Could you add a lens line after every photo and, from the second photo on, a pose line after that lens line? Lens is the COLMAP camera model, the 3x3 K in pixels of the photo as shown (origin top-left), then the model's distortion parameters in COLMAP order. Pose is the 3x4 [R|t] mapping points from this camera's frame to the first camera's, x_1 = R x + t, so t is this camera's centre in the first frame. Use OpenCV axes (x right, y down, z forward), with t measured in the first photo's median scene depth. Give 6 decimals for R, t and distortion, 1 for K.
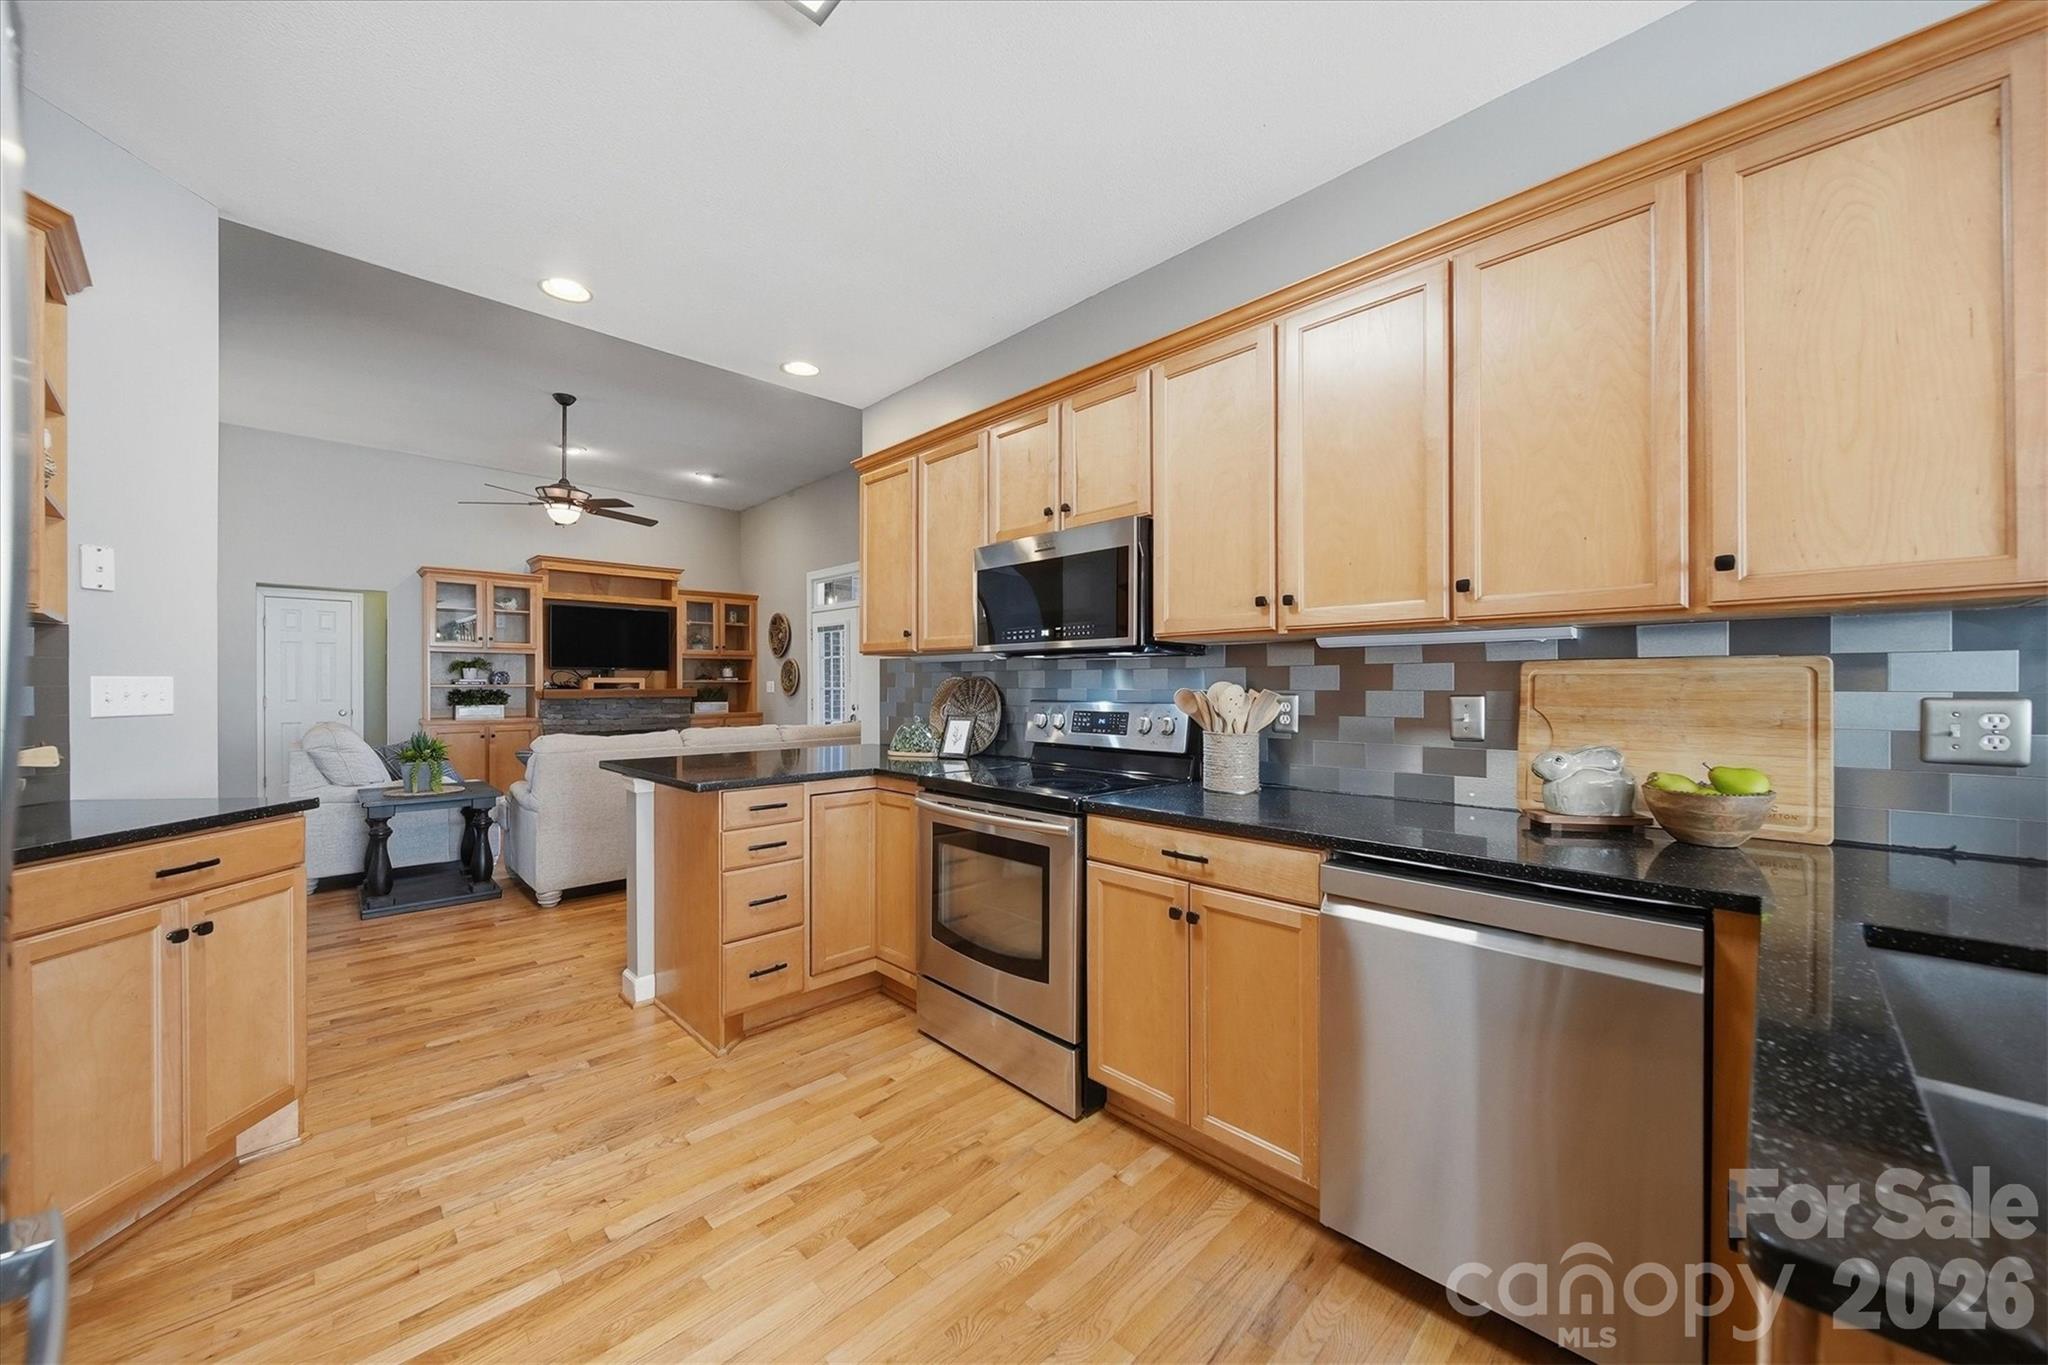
lens RADIAL K [[730.2, 0, 1024.0], [0, 730.2, 682.5], [0, 0, 1]] dist [-0.000809, -0.000002]
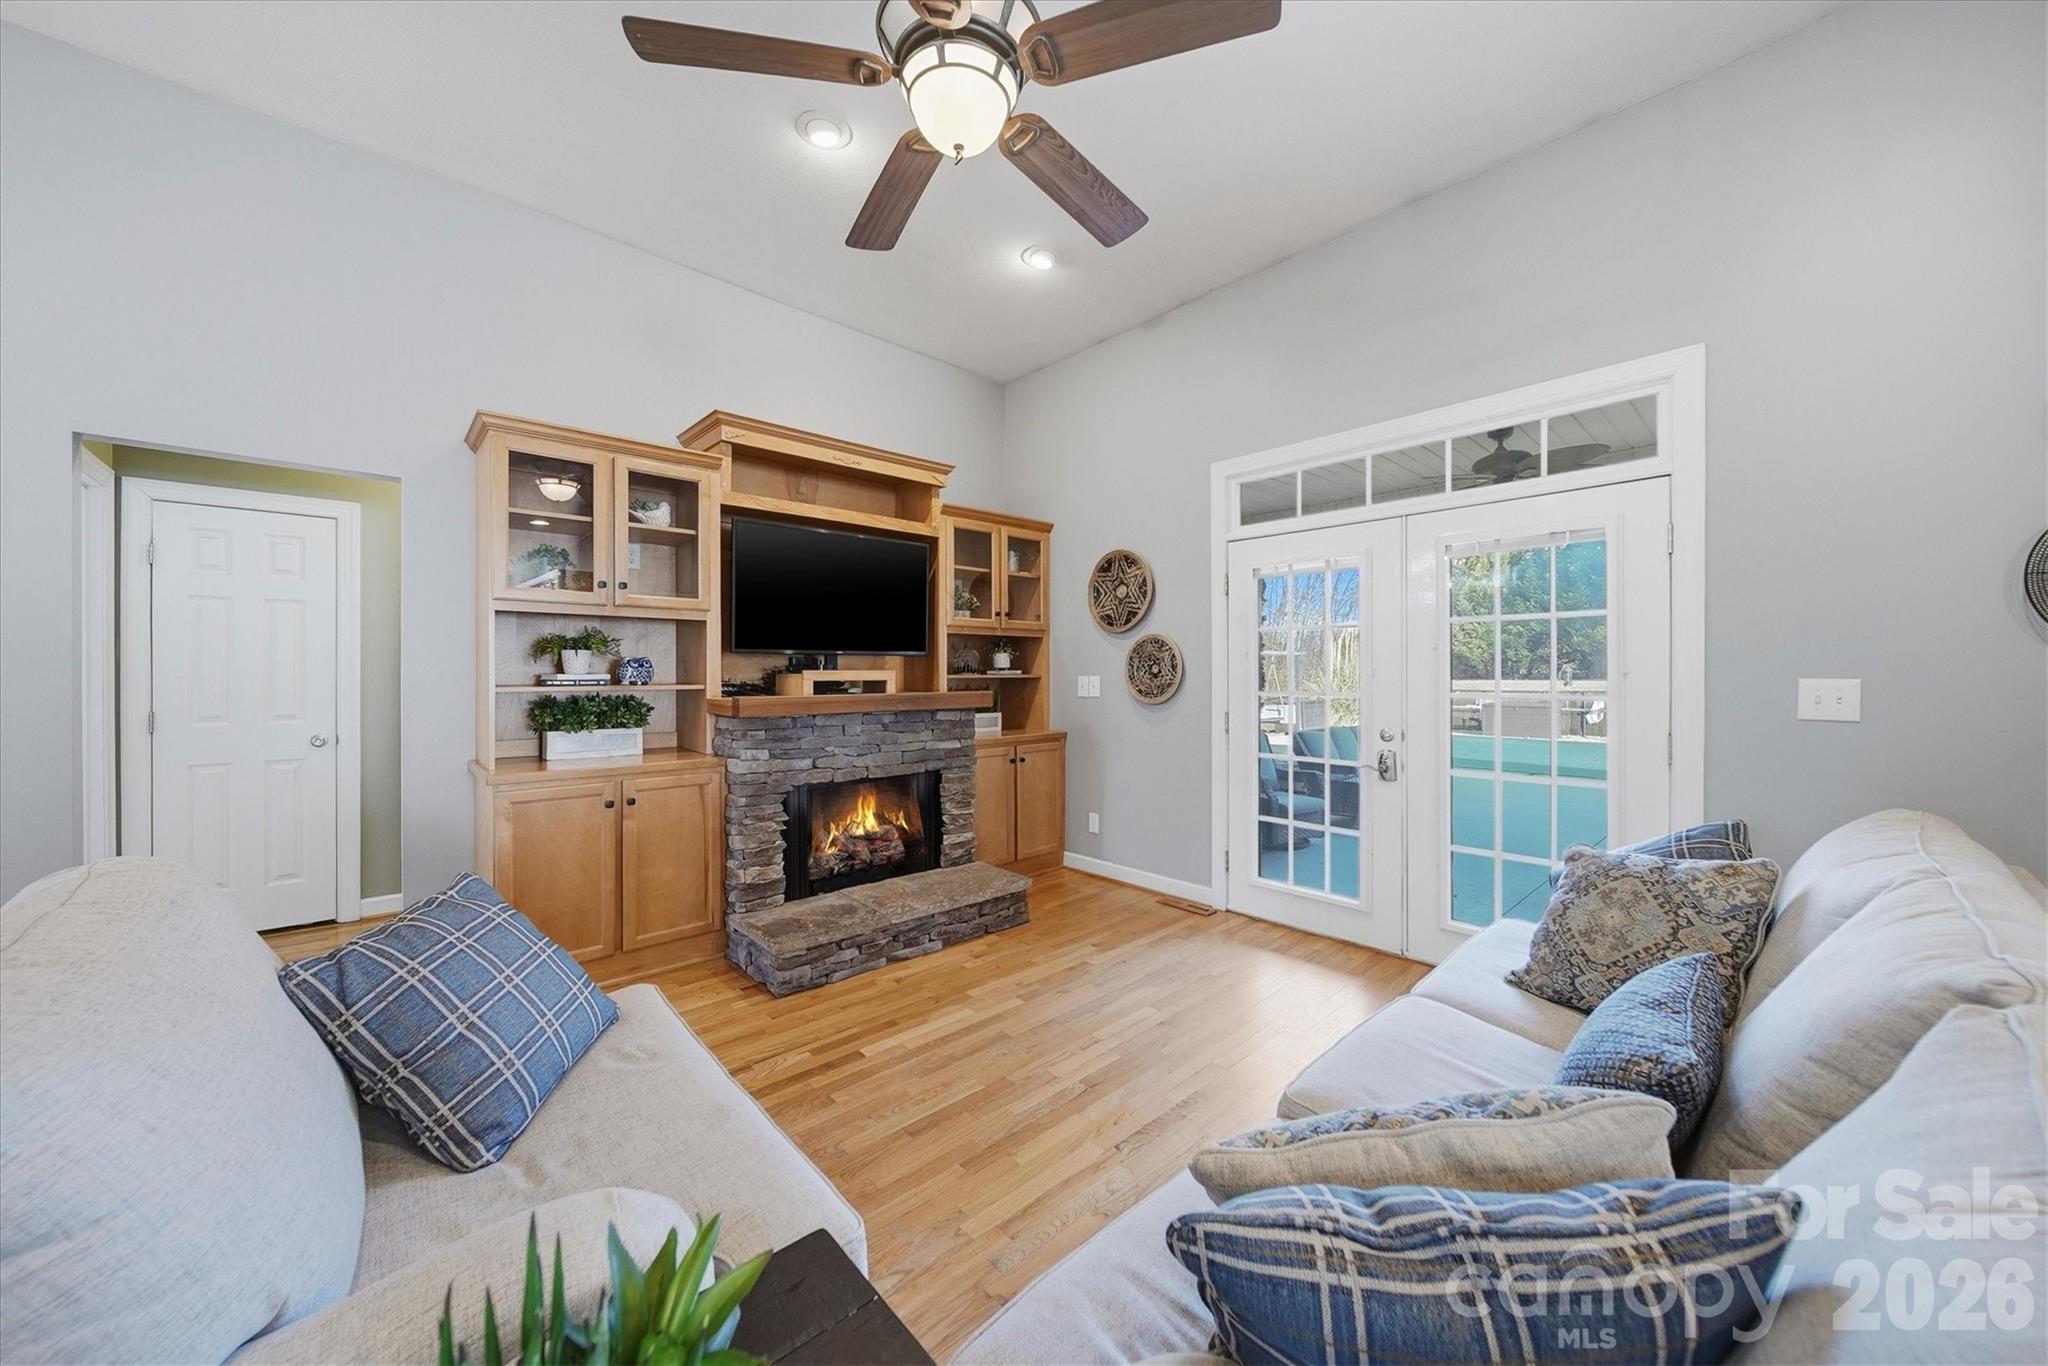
lens RADIAL K [[740.3, 0, 1030.2], [0, 740.3, 674.5], [0, 0, 1]] dist [-0.001969, -0.000037]
pose [[0.999750, -0.000282, -0.022365, -0.437845], [0.000340, 0.999997, 0.002567, -0.005273], [0.022364, -0.002574, 0.999747, 0.511381]]
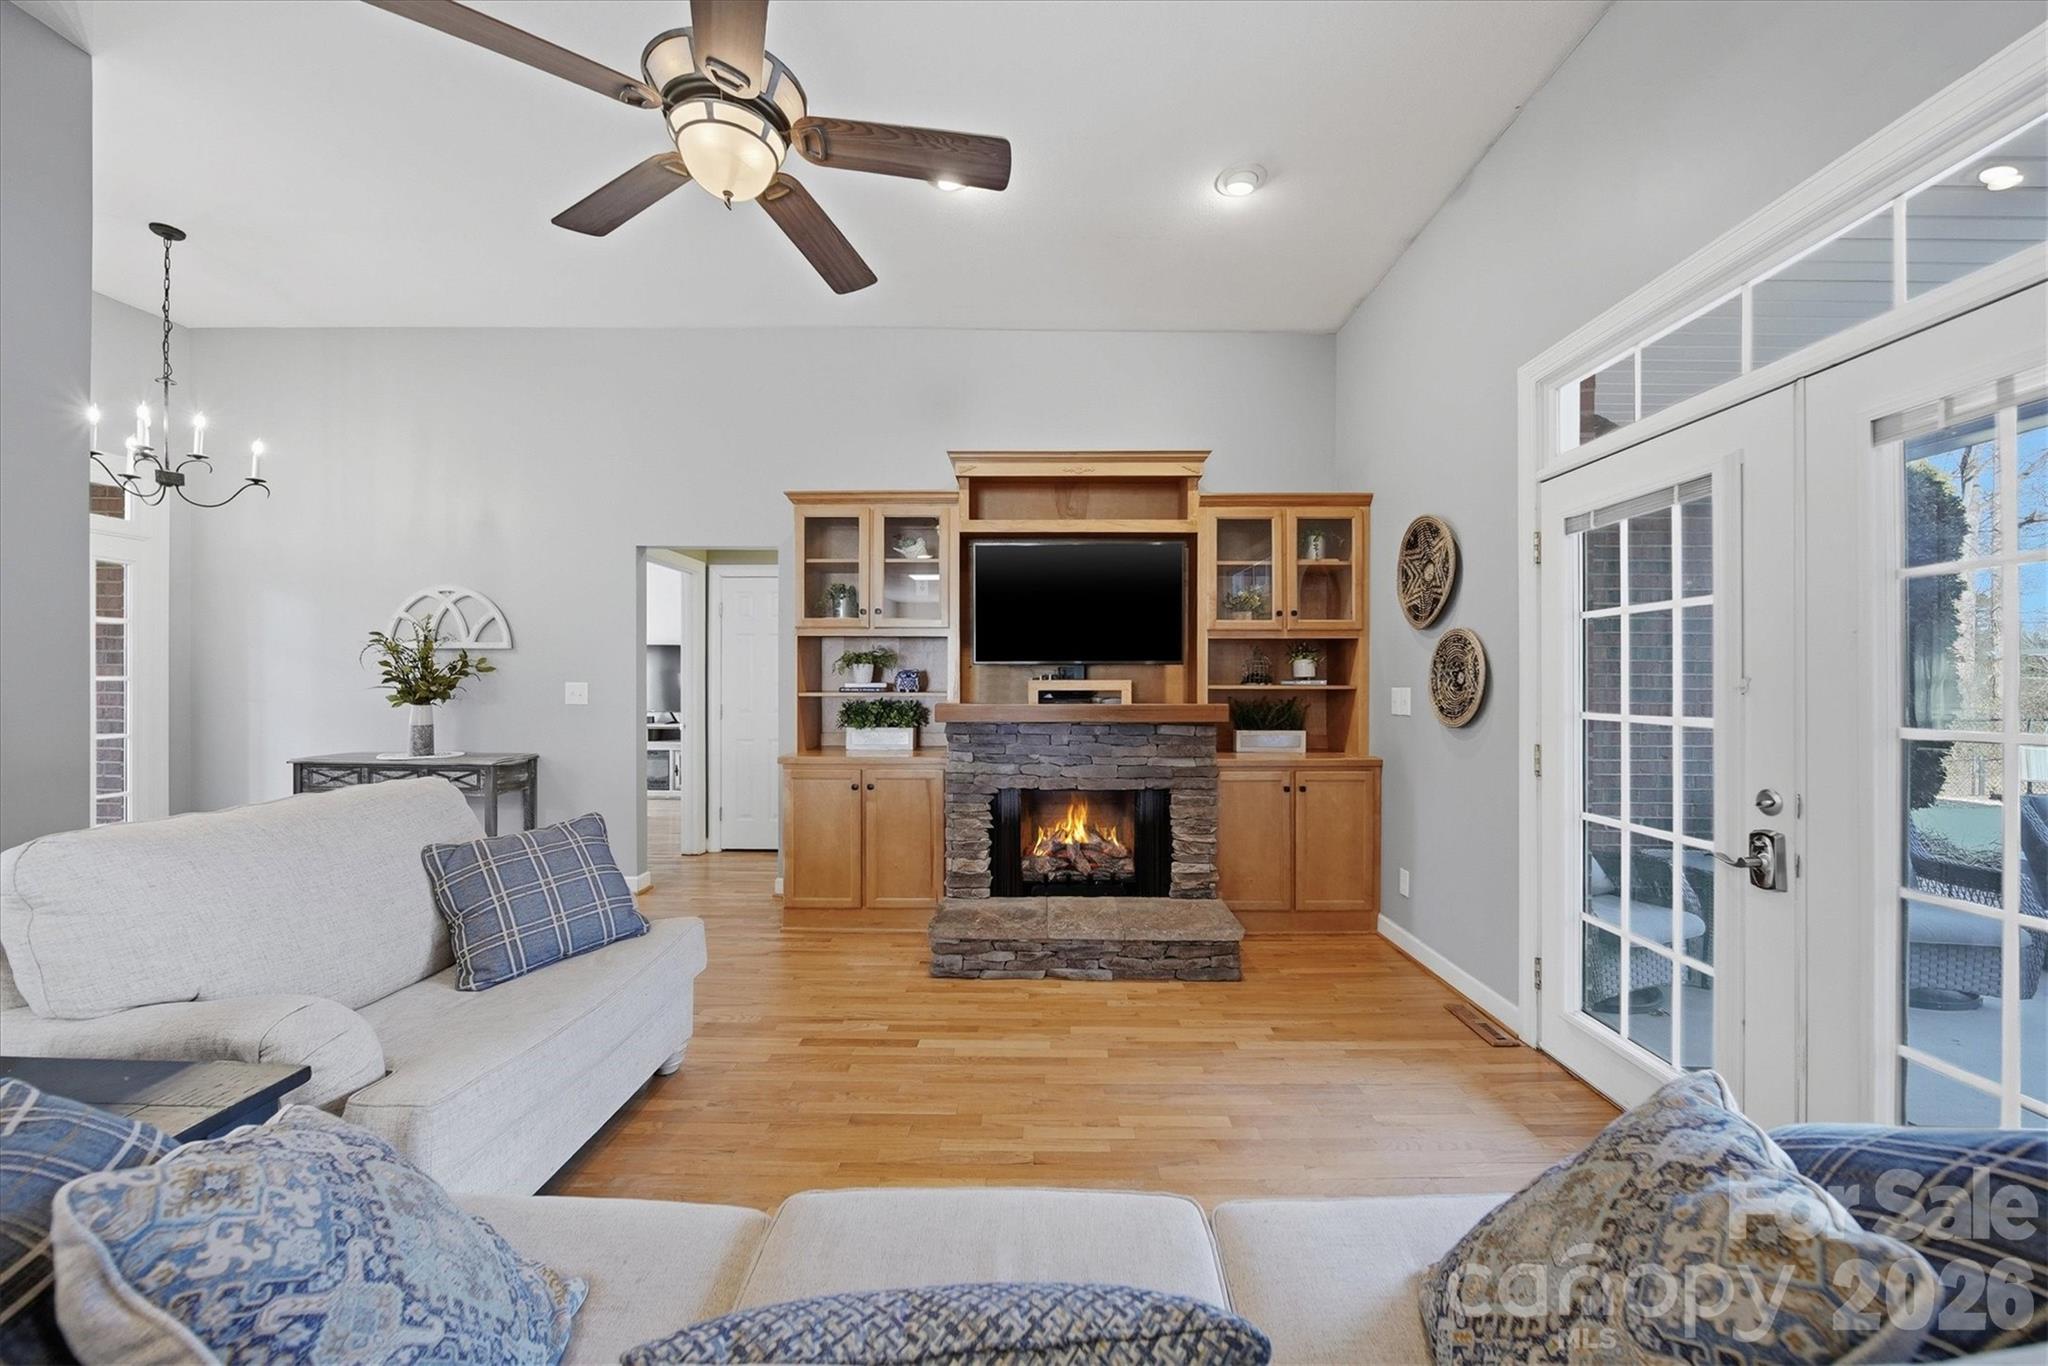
lens RADIAL K [[758.2, 0, 1024.0], [0, 758.2, 683.0], [0, 0, 1]] dist [-0.001987, -0.000039]
pose [[0.707228, 0.002093, -0.706982, -0.224714], [-0.002302, 0.999997, 0.000657, -0.005154], [0.706982, 0.001163, 0.707231, 0.627267]]
